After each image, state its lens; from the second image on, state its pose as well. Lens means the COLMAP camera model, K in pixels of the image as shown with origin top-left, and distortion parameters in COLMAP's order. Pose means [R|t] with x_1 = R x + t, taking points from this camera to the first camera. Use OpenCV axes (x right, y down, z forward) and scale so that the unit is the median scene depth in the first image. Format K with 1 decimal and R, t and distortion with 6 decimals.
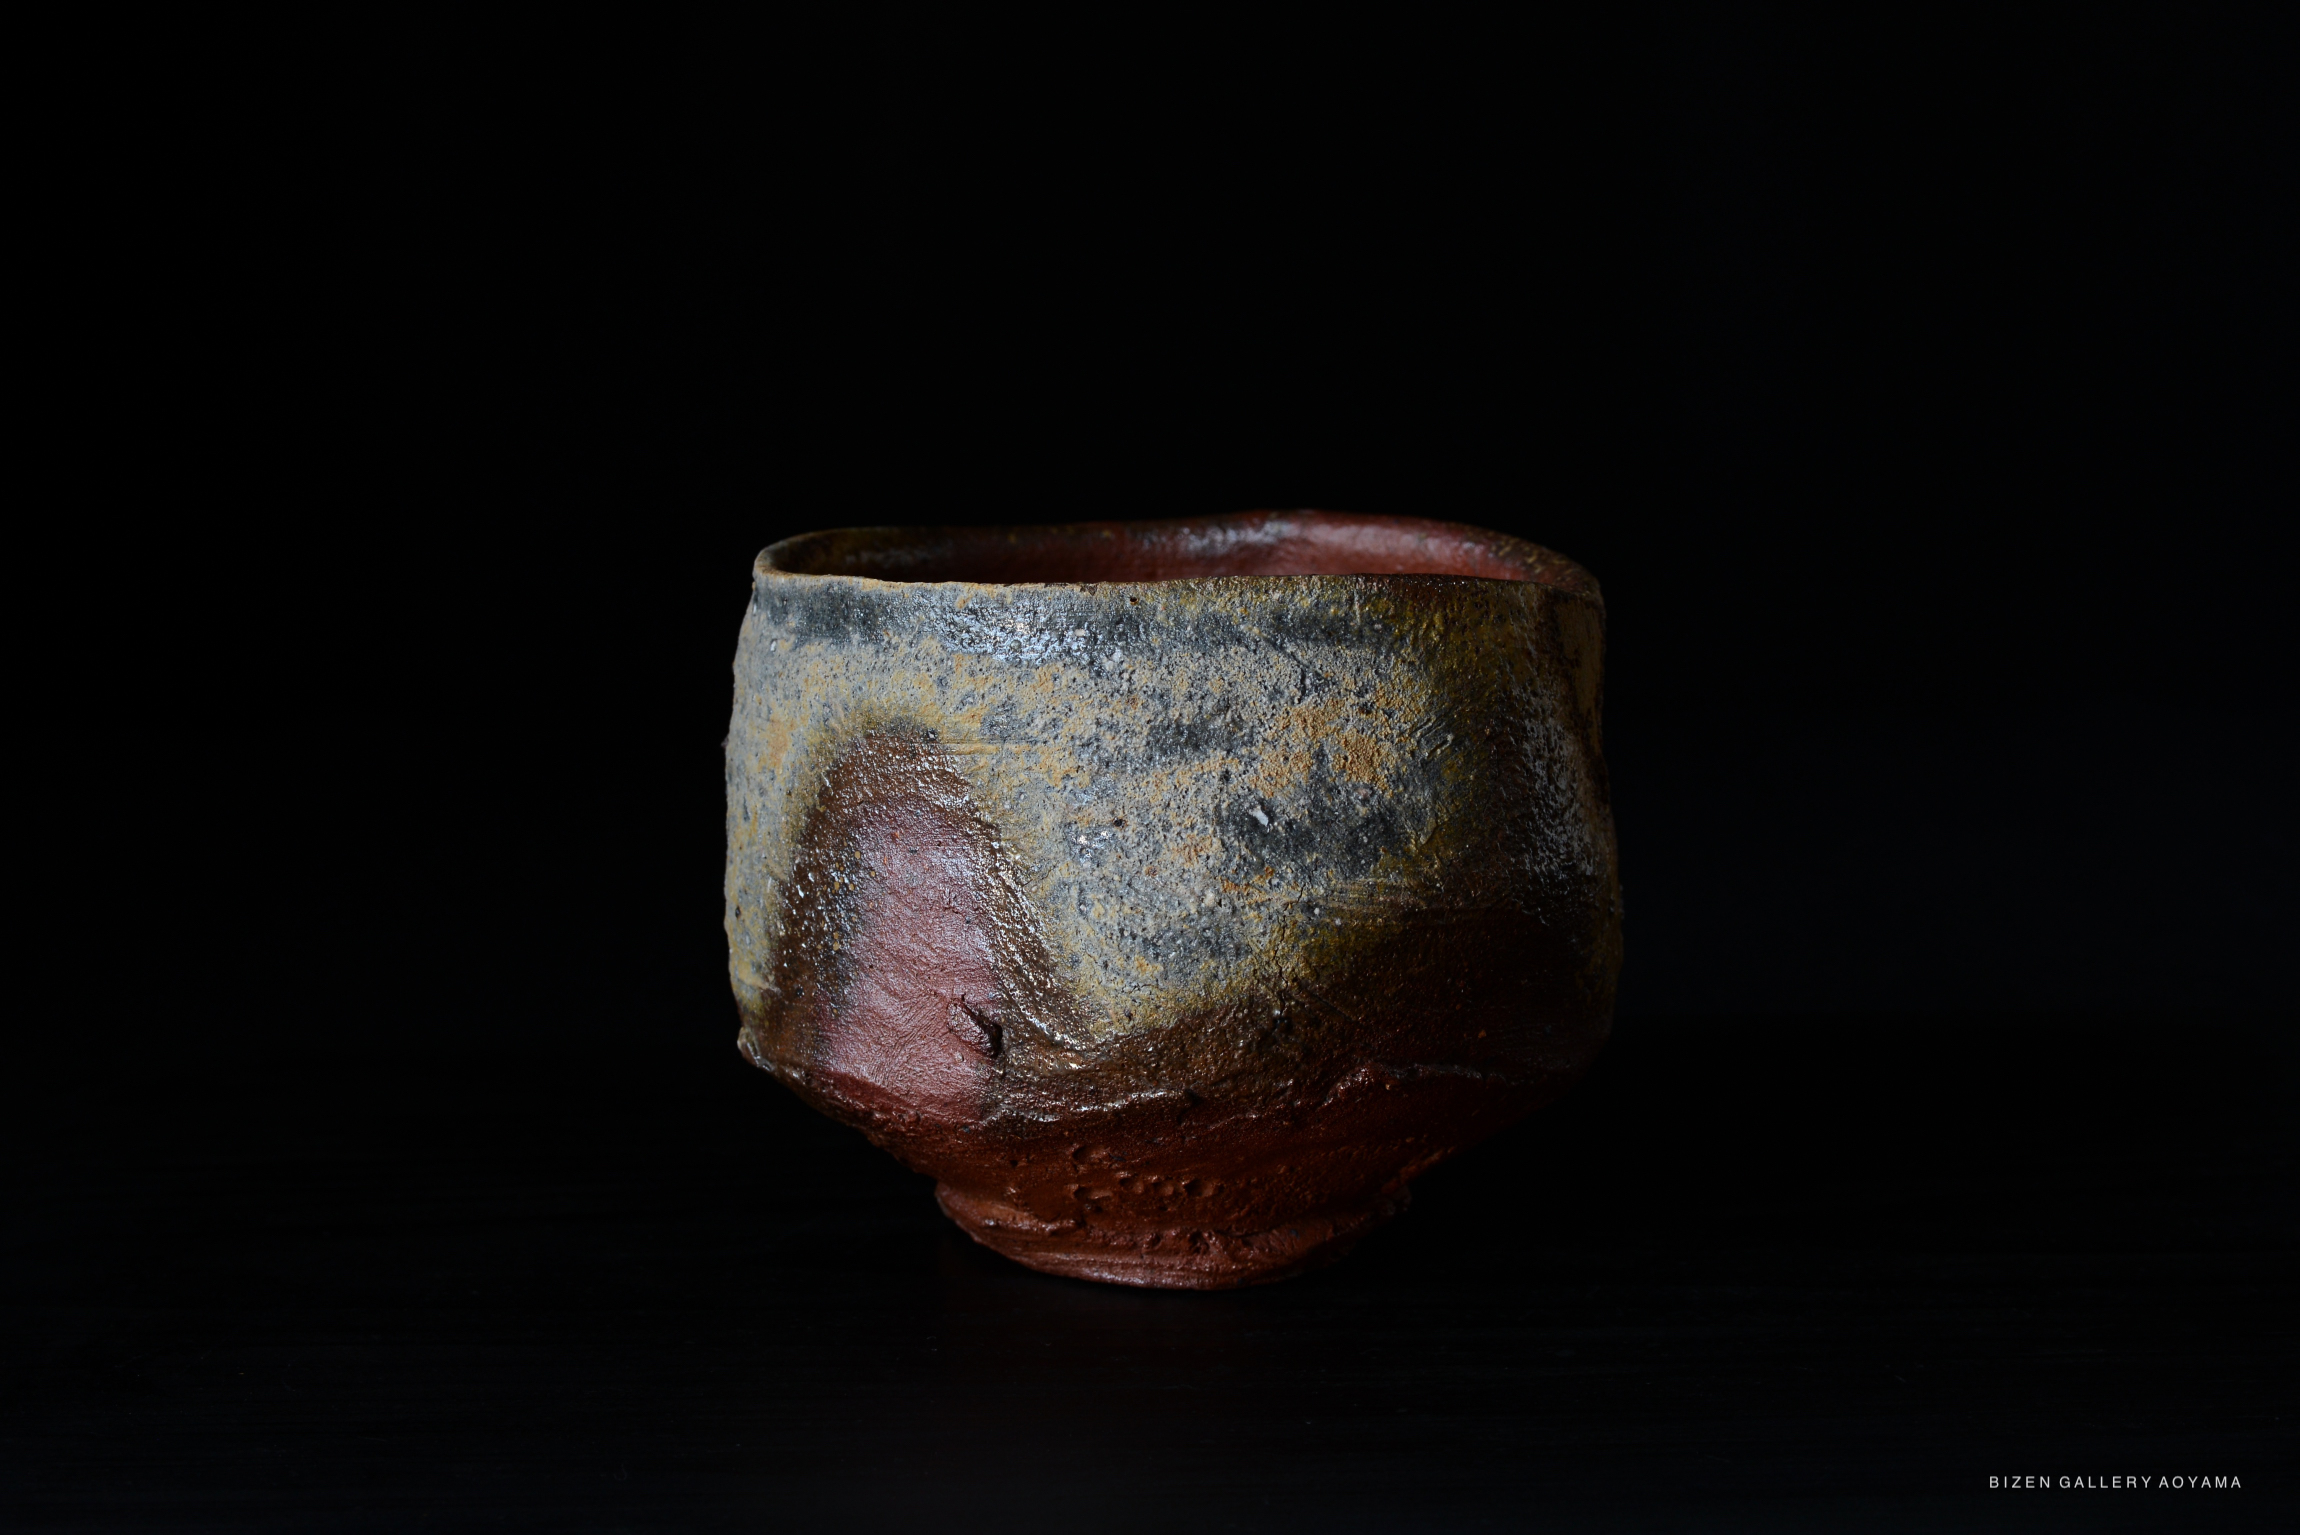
lens RADIAL K [[4671.1, 0, 1151.4], [0, 4671.1, 826.1], [0, 0, 1]] dist [0.064823, 0.096916]
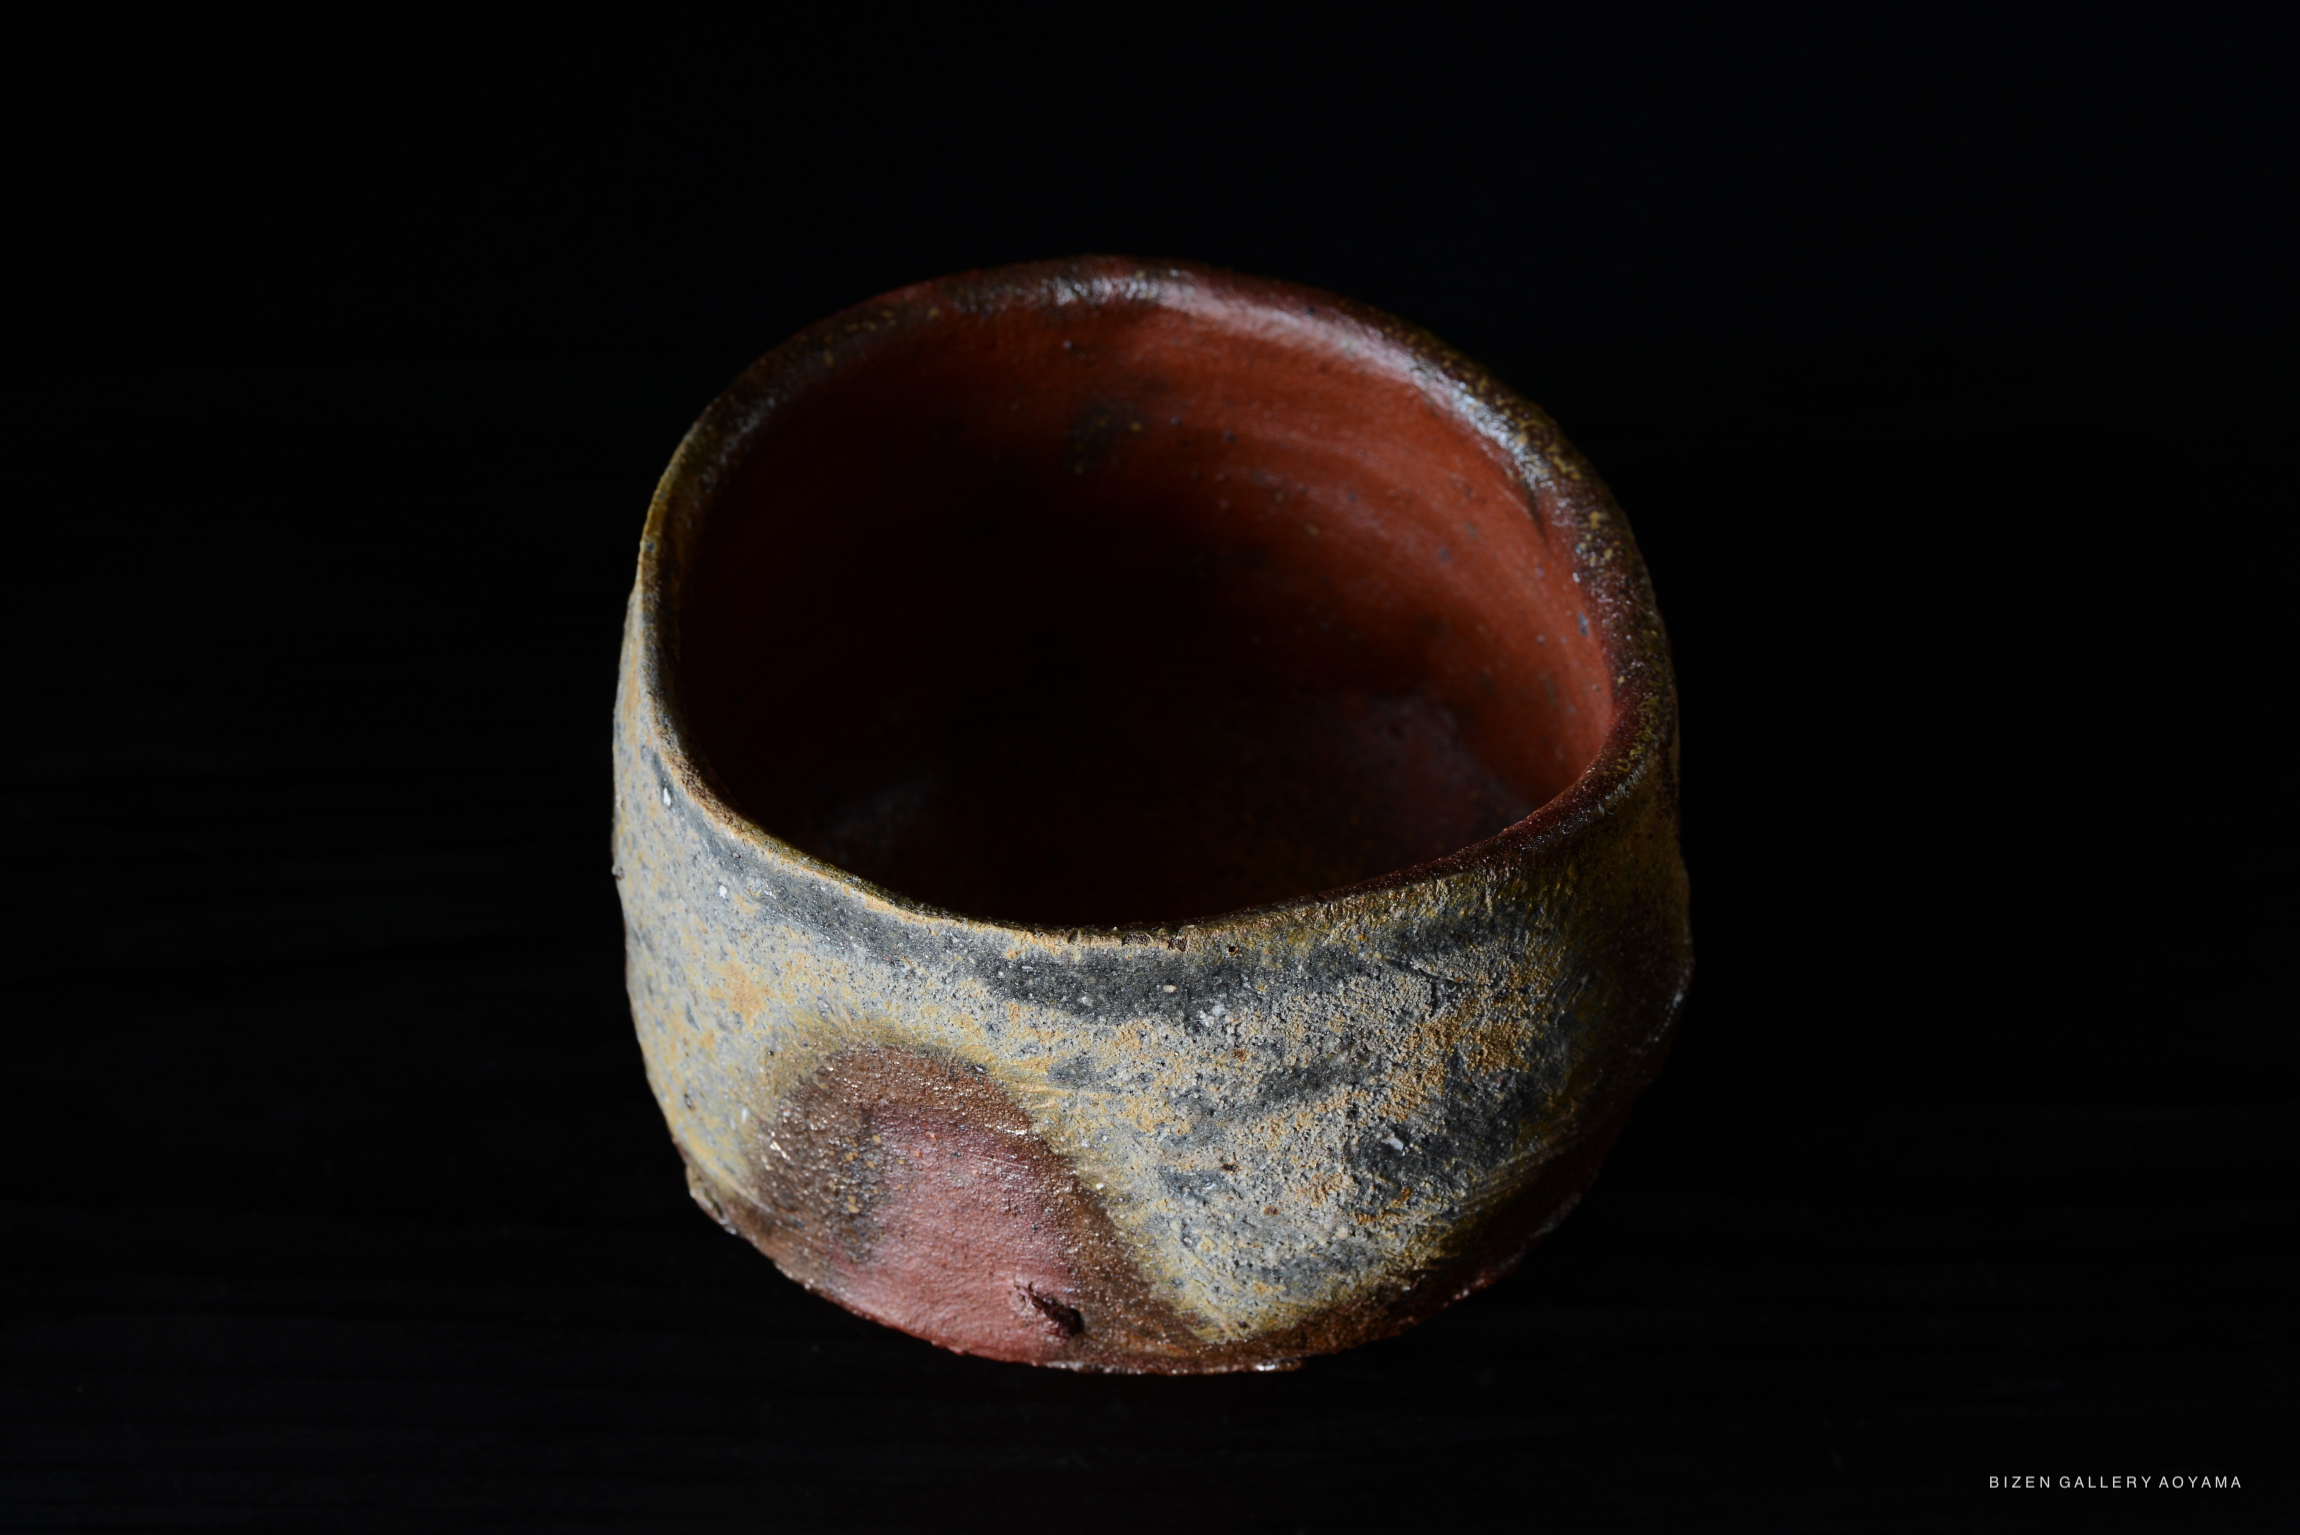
lens RADIAL K [[4671.1, 0, 1151.4], [0, 4671.1, 826.1], [0, 0, 1]] dist [0.064823, 0.096916]
pose [[0.967839, -0.182638, 0.173004, -0.156428], [0.060583, 0.836672, 0.544343, -0.516597], [-0.244165, -0.516356, 0.820829, 0.338360]]
